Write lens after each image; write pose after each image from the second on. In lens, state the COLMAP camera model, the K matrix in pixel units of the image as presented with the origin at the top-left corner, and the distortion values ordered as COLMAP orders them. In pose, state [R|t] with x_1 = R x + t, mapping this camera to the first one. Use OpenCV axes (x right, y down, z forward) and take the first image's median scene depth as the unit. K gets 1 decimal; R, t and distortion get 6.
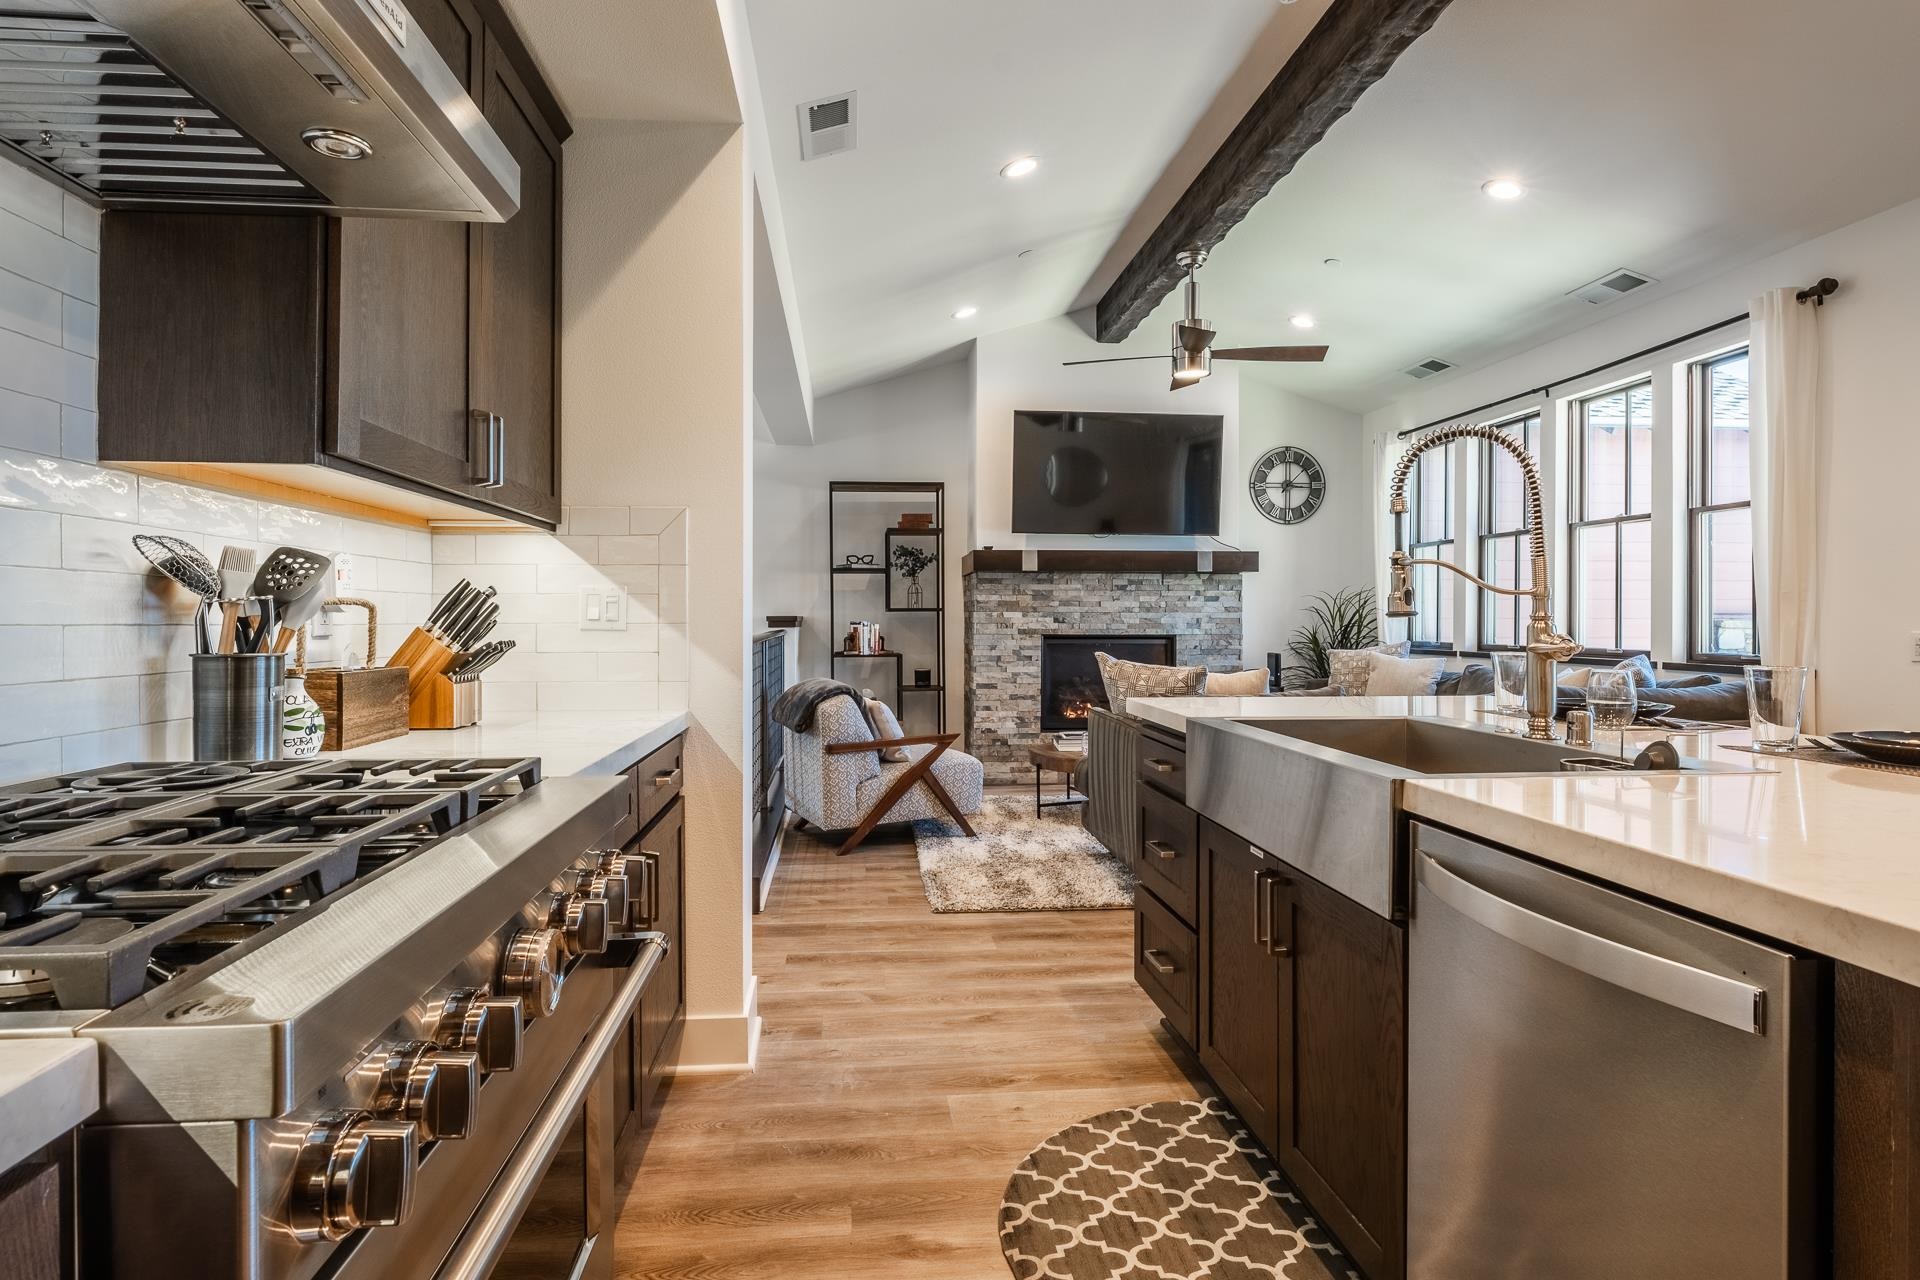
lens RADIAL K [[1010.0, 0, 947.1], [0, 1010.0, 615.7], [0, 0, 1]] dist [-0.005885, -0.000470]
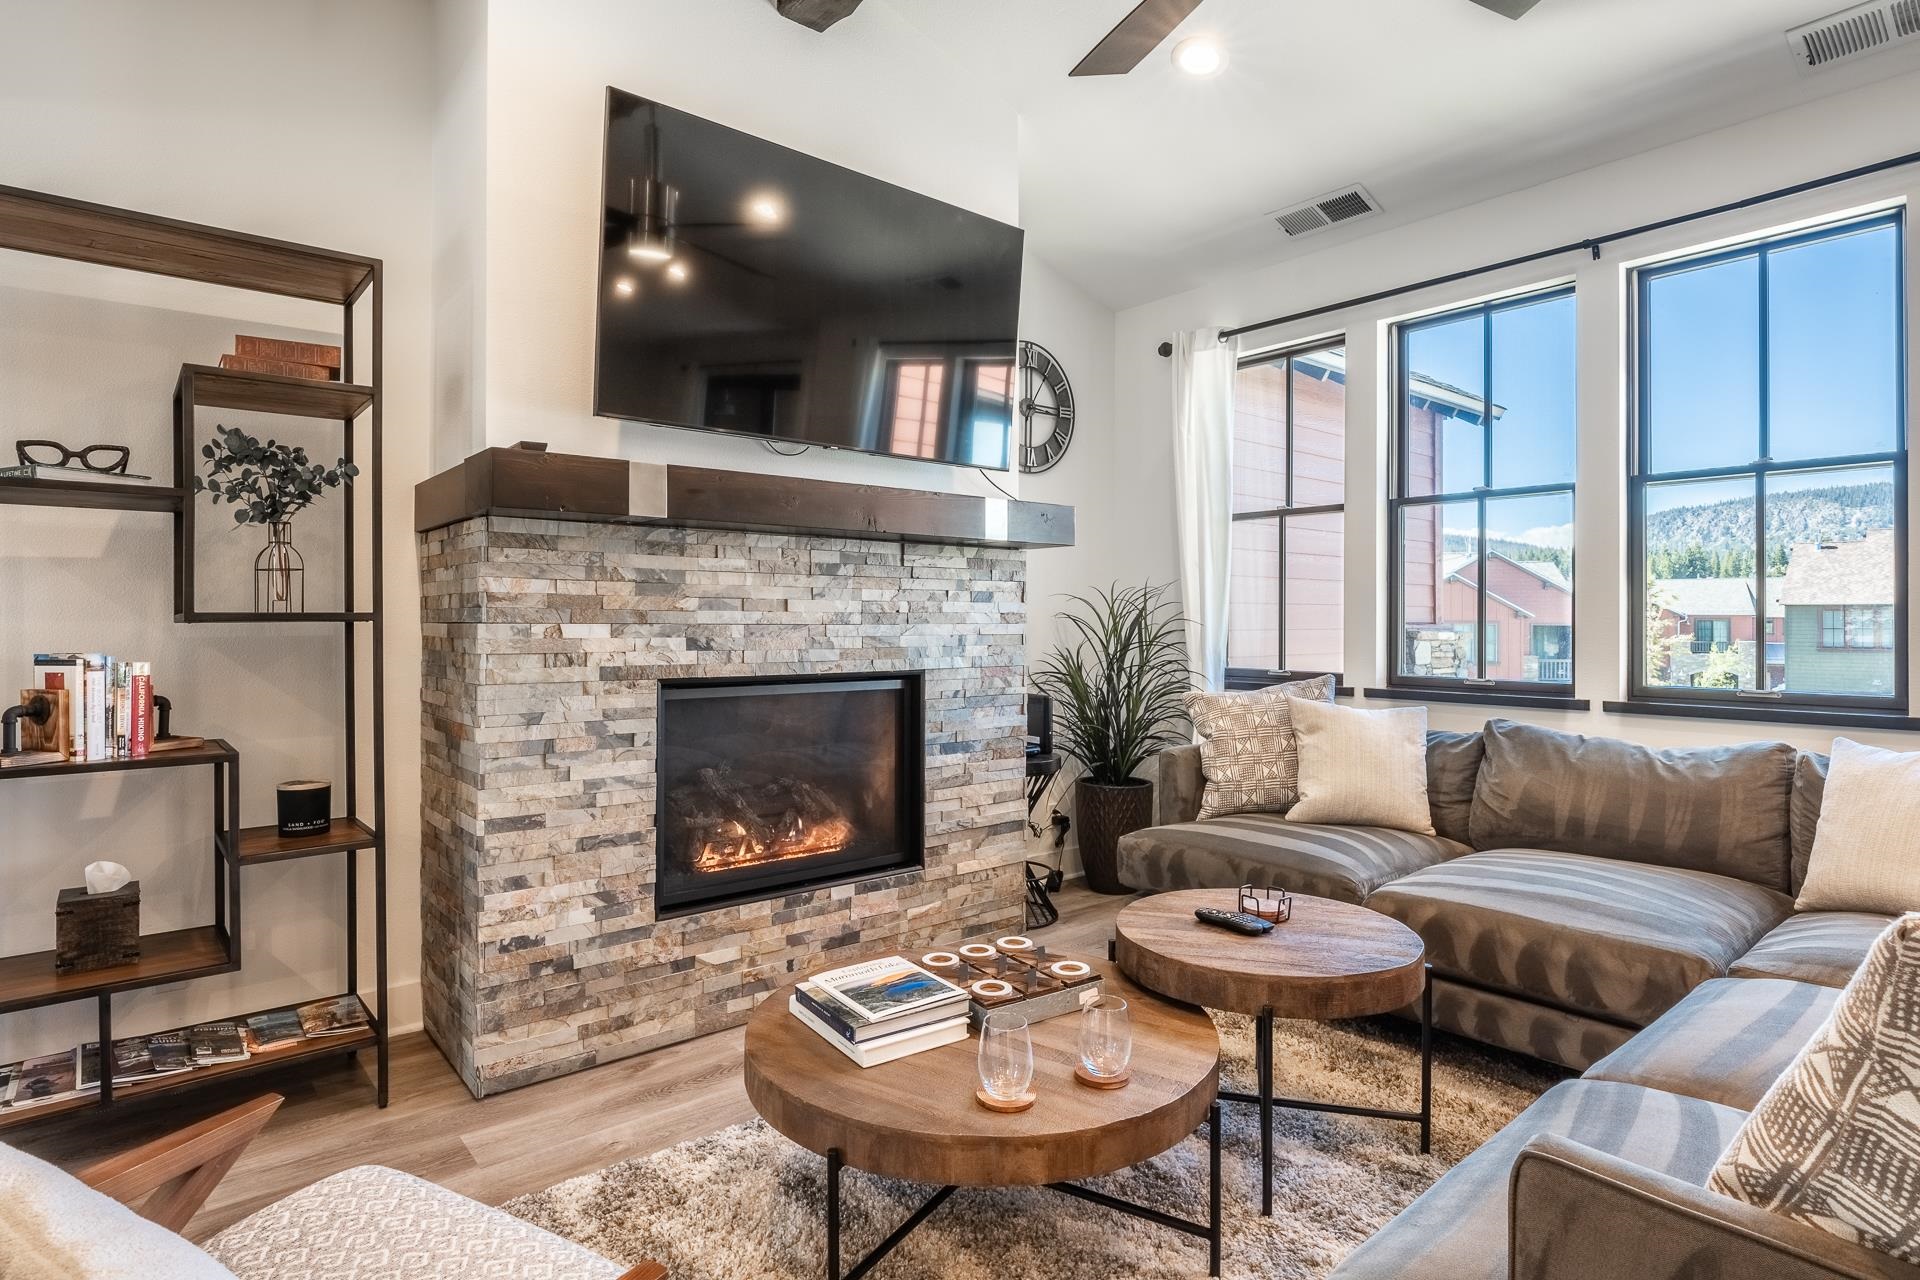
lens RADIAL K [[1010.0, 0, 947.1], [0, 1010.0, 615.7], [0, 0, 1]] dist [-0.005885, -0.000470]
pose [[0.826314, 0.002531, 0.563204, -0.038440], [-0.000644, 0.999993, -0.003549, -0.005575], [-0.563209, 0.002570, 0.826311, 0.599728]]
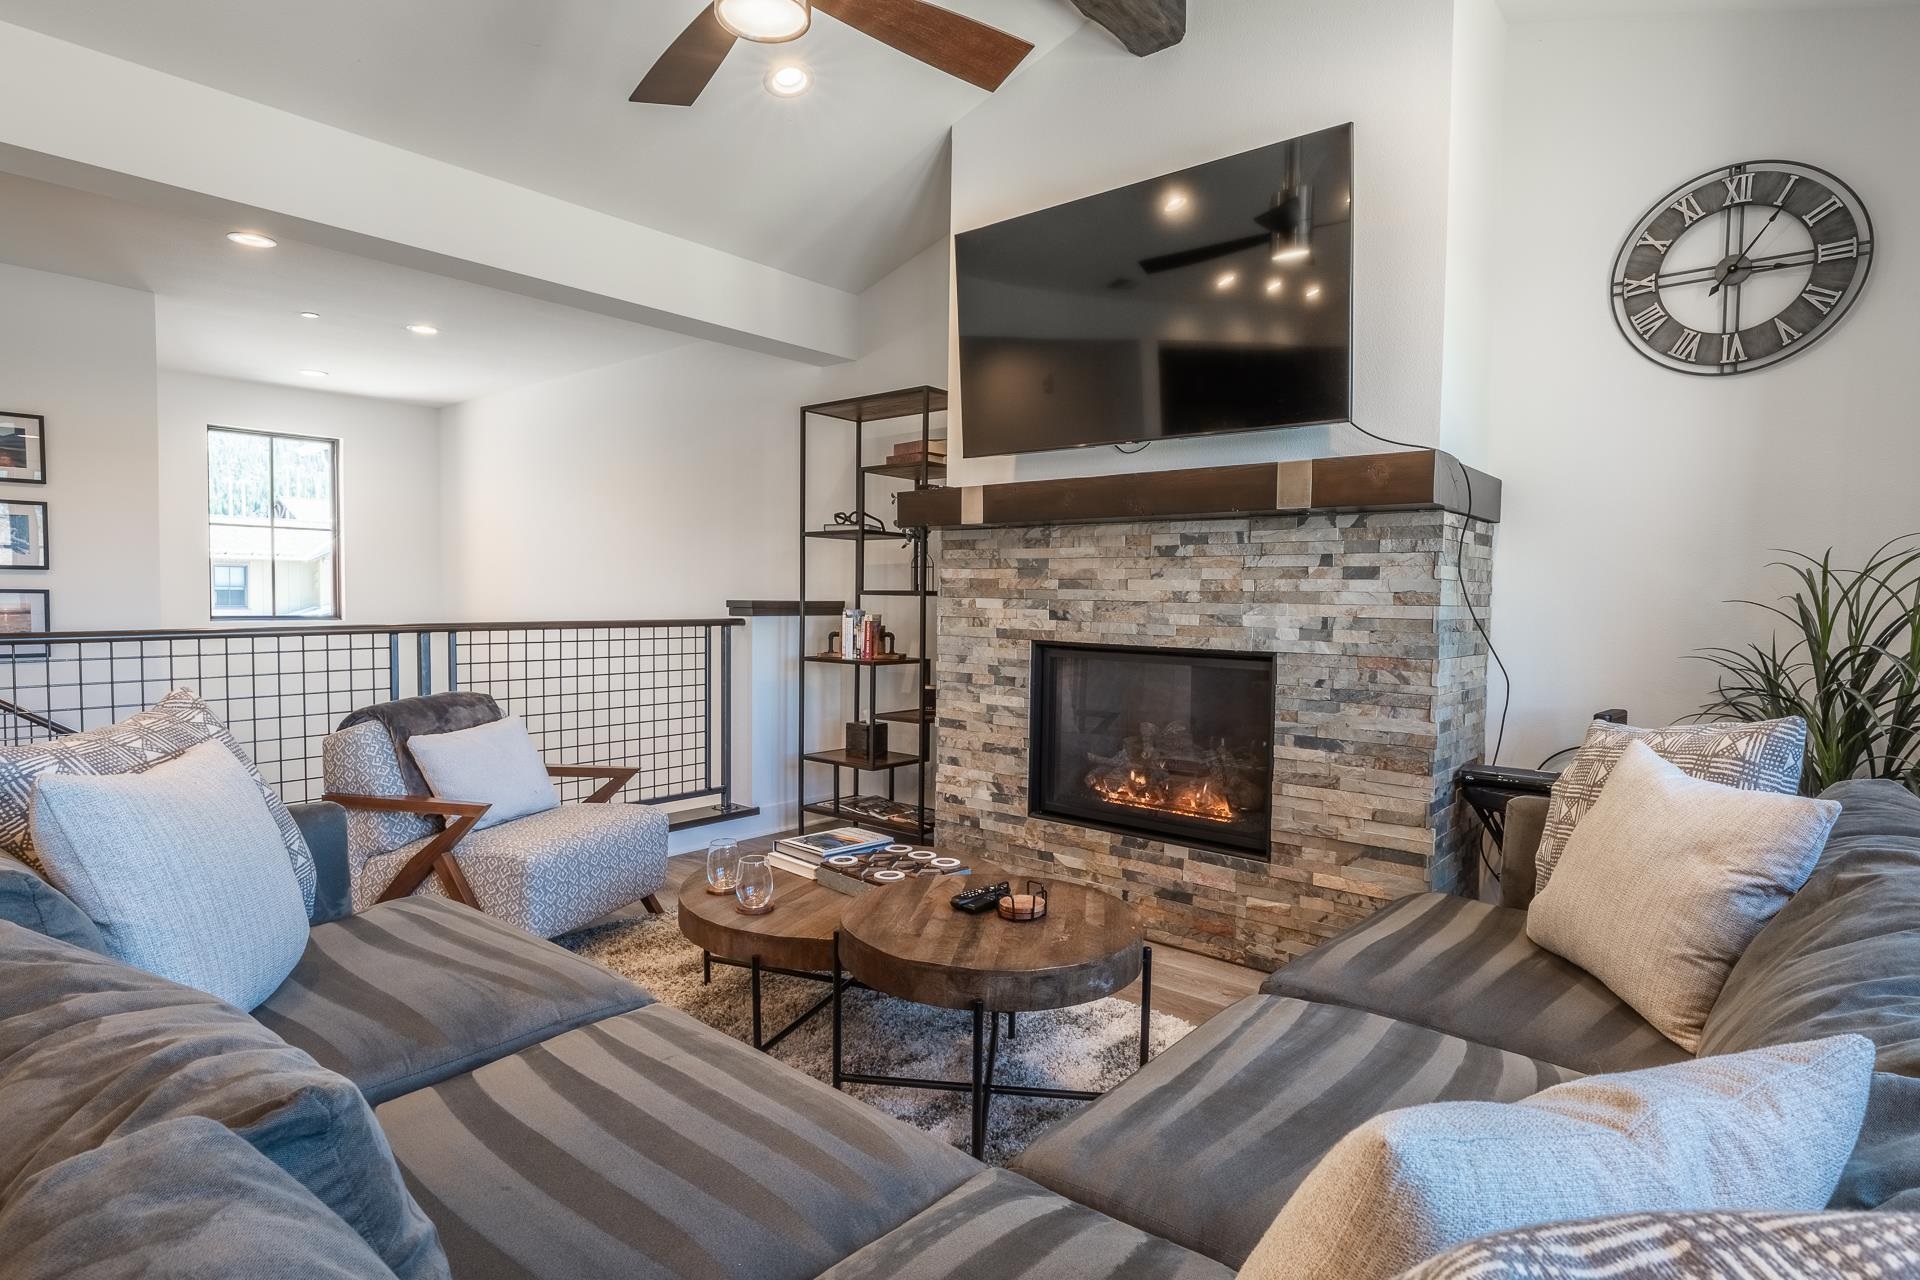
lens RADIAL K [[1017.3, 0, 940.0], [0, 1017.3, 634.6], [0, 0, 1]] dist [-0.002551, -0.000441]
pose [[0.690774, 0.037753, -0.722084, 0.458111], [-0.010065, 0.999041, 0.042604, -0.007417], [0.723000, -0.022162, 0.690492, 0.581745]]
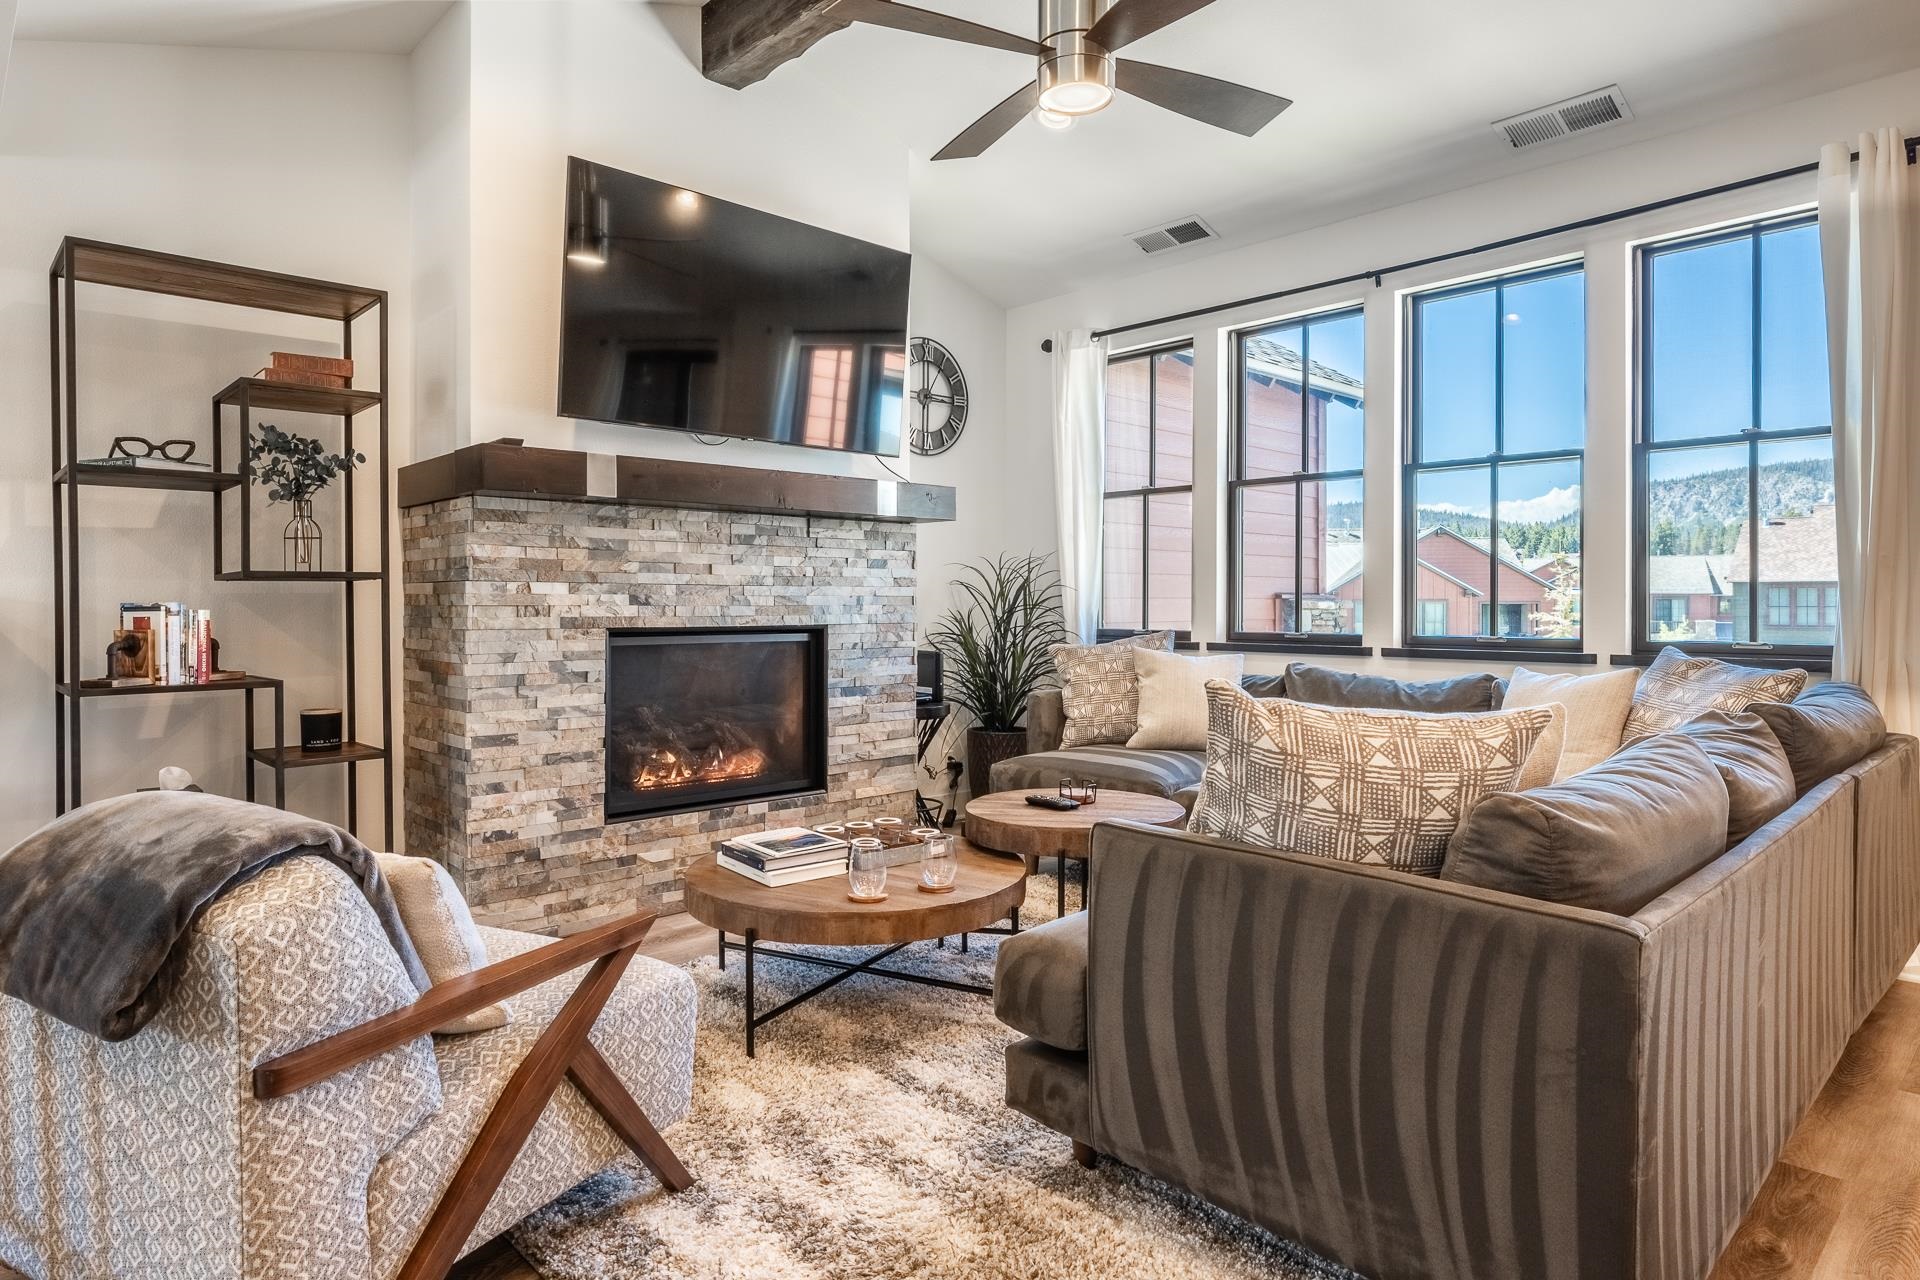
lens RADIAL K [[1103.4, 0, 934.2], [0, 1103.4, 601.0], [0, 0, 1]] dist [-0.002114, -0.000763]
pose [[0.795605, -0.000985, 0.605815, -0.107325], [0.000559, 0.999999, 0.000892, 0.004723], [-0.605816, -0.000371, 0.795605, 0.468280]]
